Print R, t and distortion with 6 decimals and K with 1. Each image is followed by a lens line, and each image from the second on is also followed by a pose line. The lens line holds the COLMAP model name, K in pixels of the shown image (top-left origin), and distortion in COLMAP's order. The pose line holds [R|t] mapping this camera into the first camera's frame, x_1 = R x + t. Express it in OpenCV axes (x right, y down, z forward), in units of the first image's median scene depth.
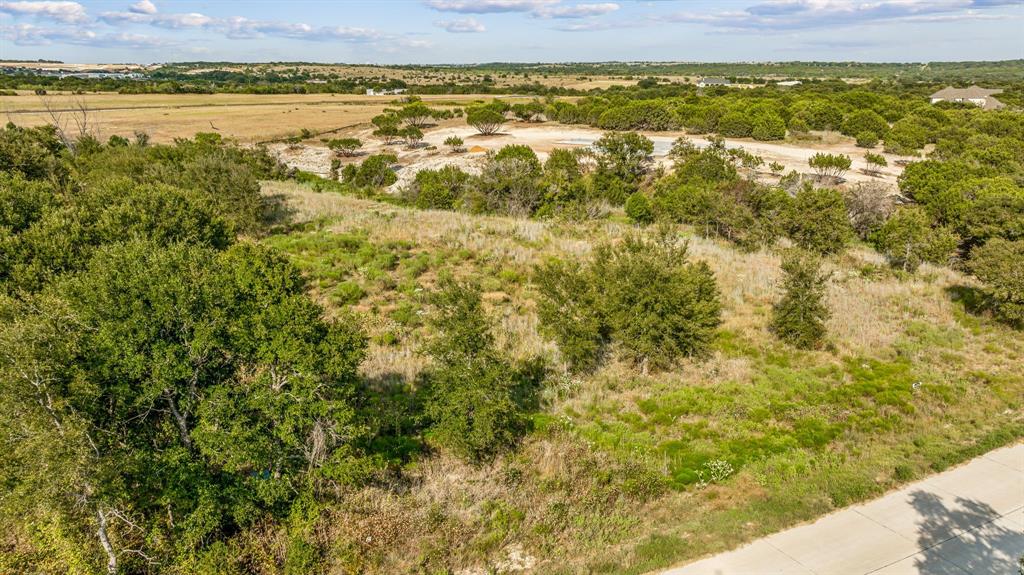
lens RADIAL K [[719.8, 0, 512.0], [0, 719.8, 287.5], [0, 0, 1]] dist [-0.020267, 0.003807]
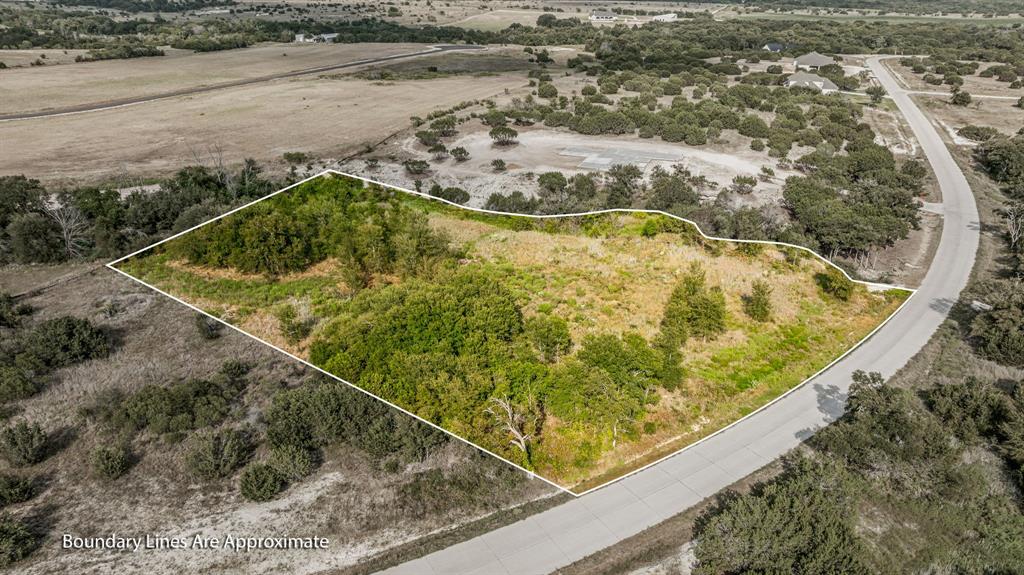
lens RADIAL K [[733.0, 0, 512.0], [0, 733.0, 287.5], [0, 0, 1]] dist [-0.054612, 0.062292]
pose [[0.978472, -0.089528, 0.185950, -0.814694], [0.057956, 0.983950, 0.168770, -0.471865], [-0.198075, -0.154360, 0.967956, -1.104217]]
